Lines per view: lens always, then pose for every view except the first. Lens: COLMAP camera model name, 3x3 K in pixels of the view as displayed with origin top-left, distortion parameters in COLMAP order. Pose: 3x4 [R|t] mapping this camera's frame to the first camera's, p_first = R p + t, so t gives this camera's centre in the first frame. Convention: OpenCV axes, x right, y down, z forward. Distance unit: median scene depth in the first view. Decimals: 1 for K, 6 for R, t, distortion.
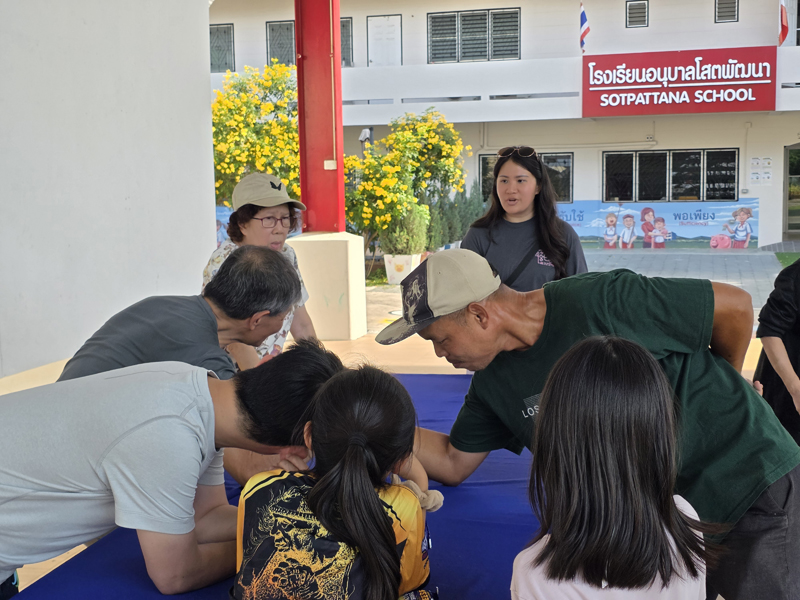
lens RADIAL K [[1046.6, 0, 427.8], [0, 1046.6, 287.7], [0, 0, 1]] dist [0.077286, 0.000000]
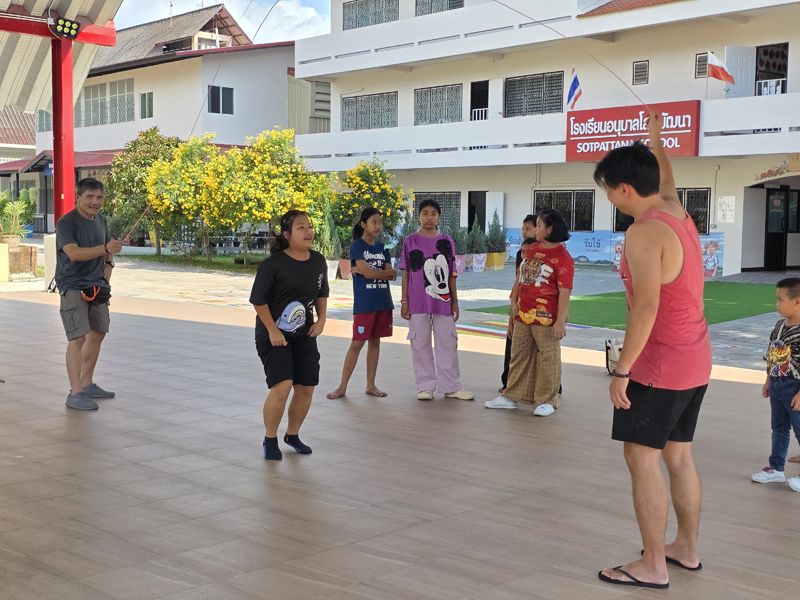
lens RADIAL K [[1046.6, 0, 401.9], [0, 1046.6, 308.9], [0, 0, 1]] dist [0.077286, 0.000000]
pose [[0.820863, 0.074978, -0.566182, 0.707770], [-0.074847, 0.996918, 0.023505, -0.005694], [0.566200, 0.023082, 0.823945, -0.114397]]
